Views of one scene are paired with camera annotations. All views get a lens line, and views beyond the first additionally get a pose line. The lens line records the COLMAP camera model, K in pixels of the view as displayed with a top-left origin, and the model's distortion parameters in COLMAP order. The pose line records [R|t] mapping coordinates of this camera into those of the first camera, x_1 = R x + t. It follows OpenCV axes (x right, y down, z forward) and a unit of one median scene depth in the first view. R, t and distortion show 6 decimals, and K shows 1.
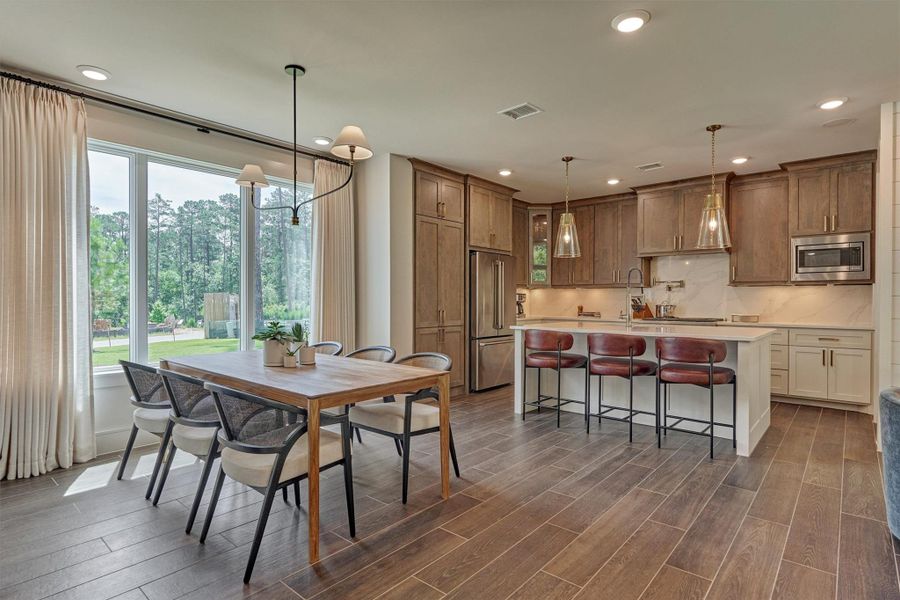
lens RADIAL K [[467.5, 0, 450.4], [0, 467.5, 302.0], [0, 0, 1]] dist [-0.001789, -0.000509]
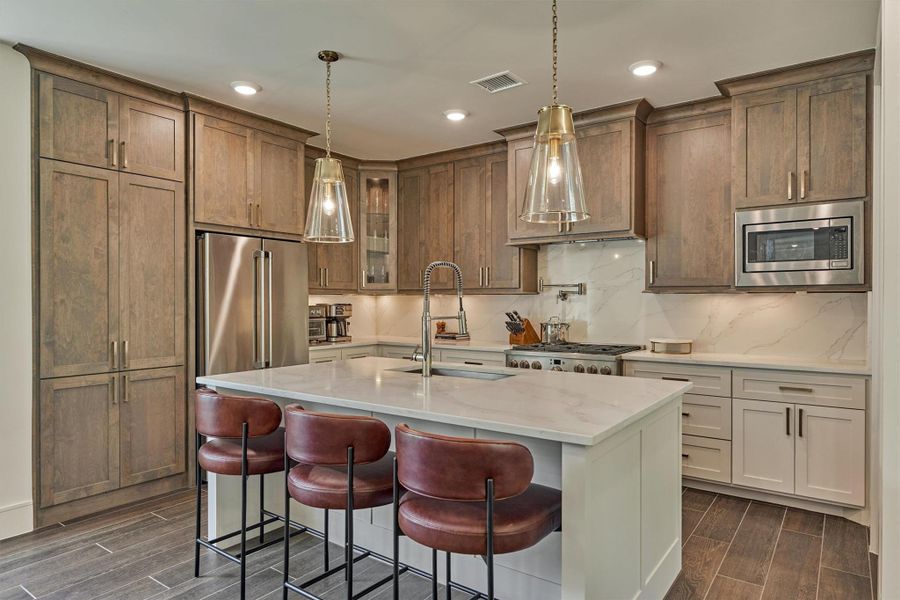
lens RADIAL K [[548.9, 0, 449.9], [0, 548.9, 303.2], [0, 0, 1]] dist [-0.002653, -0.000341]
pose [[0.996298, -0.003703, 0.085887, 0.322616], [0.003677, 0.999993, 0.000466, -0.025859], [-0.085888, -0.000148, 0.996305, 0.358945]]
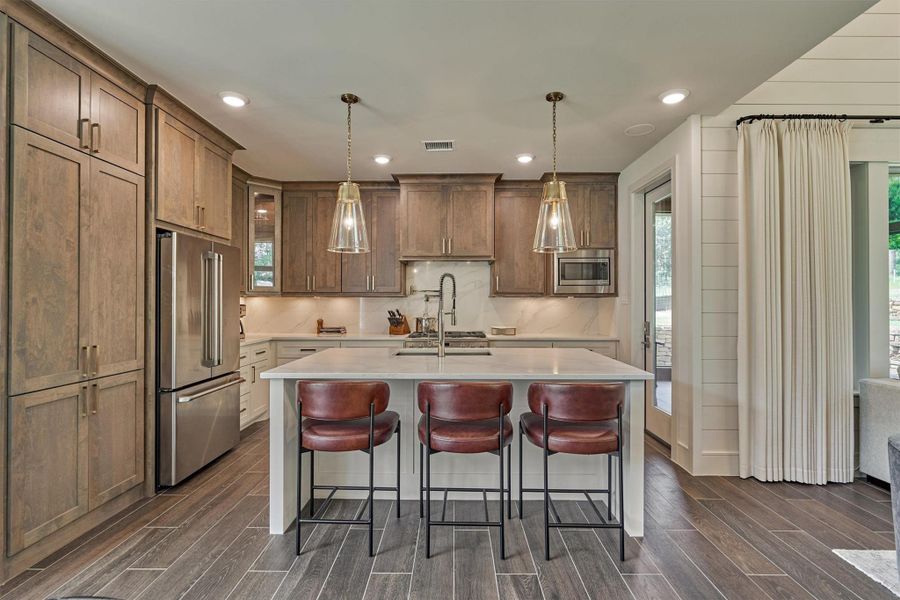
lens RADIAL K [[426.0, 0, 450.0], [0, 426.0, 300.0], [0, 0, 1]] dist [-0.003902, -0.000303]
pose [[0.765778, 0.001444, 0.643104, -0.017160], [0.005174, 0.999951, -0.008407, -0.024518], [-0.643085, 0.009766, 0.765733, 0.455133]]
